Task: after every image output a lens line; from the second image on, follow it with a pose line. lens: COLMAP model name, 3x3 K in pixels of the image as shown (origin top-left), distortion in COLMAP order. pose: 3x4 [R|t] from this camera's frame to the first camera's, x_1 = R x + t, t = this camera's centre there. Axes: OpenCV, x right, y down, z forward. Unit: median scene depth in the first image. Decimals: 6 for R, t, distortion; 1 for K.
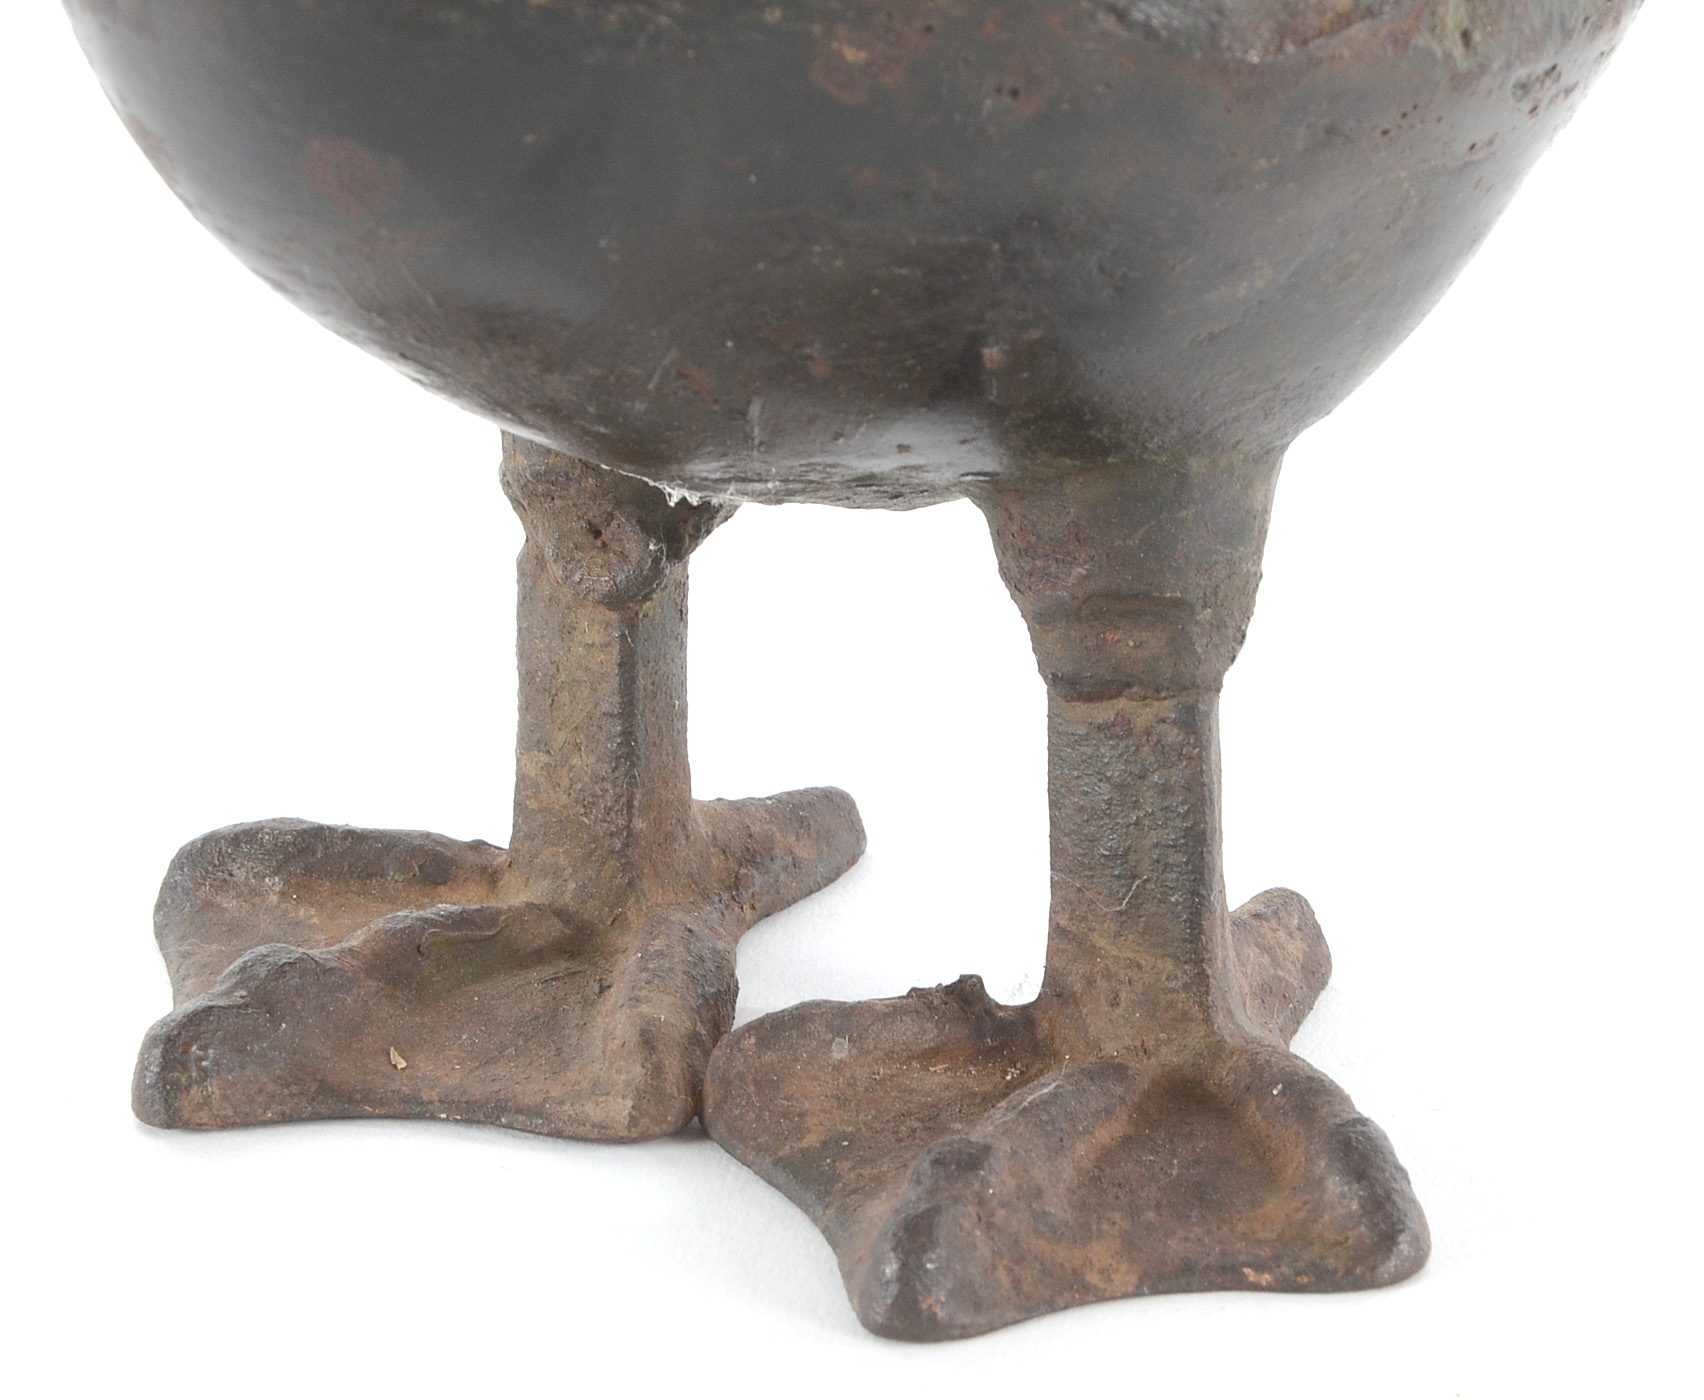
lens RADIAL K [[8774.8, 0, 851.2], [0, 8774.8, 706.6], [0, 0, 1]] dist [0.952454, 0.000000]
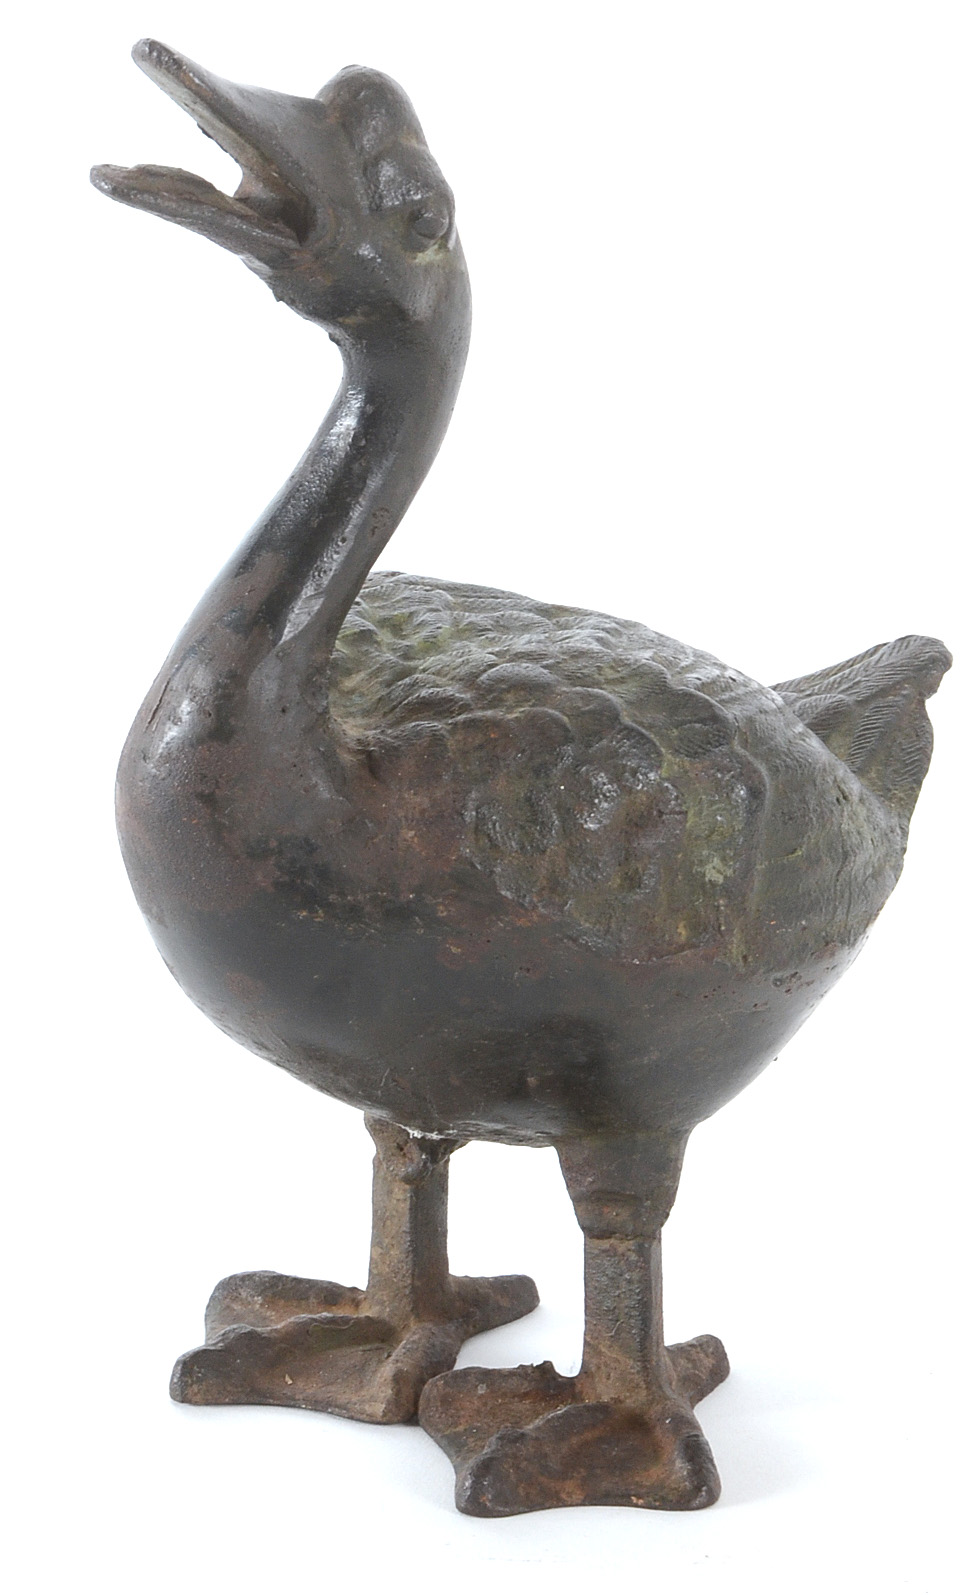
lens RADIAL K [[5179.9, 0, 480.1], [0, 5179.9, 790.2], [0, 0, 1]] dist [0.408527, 0.000000]
pose [[0.992541, 0.061303, -0.105377, 0.128887], [-0.070702, 0.993617, -0.087900, 0.004255], [0.099316, 0.094695, 0.990540, -0.321977]]
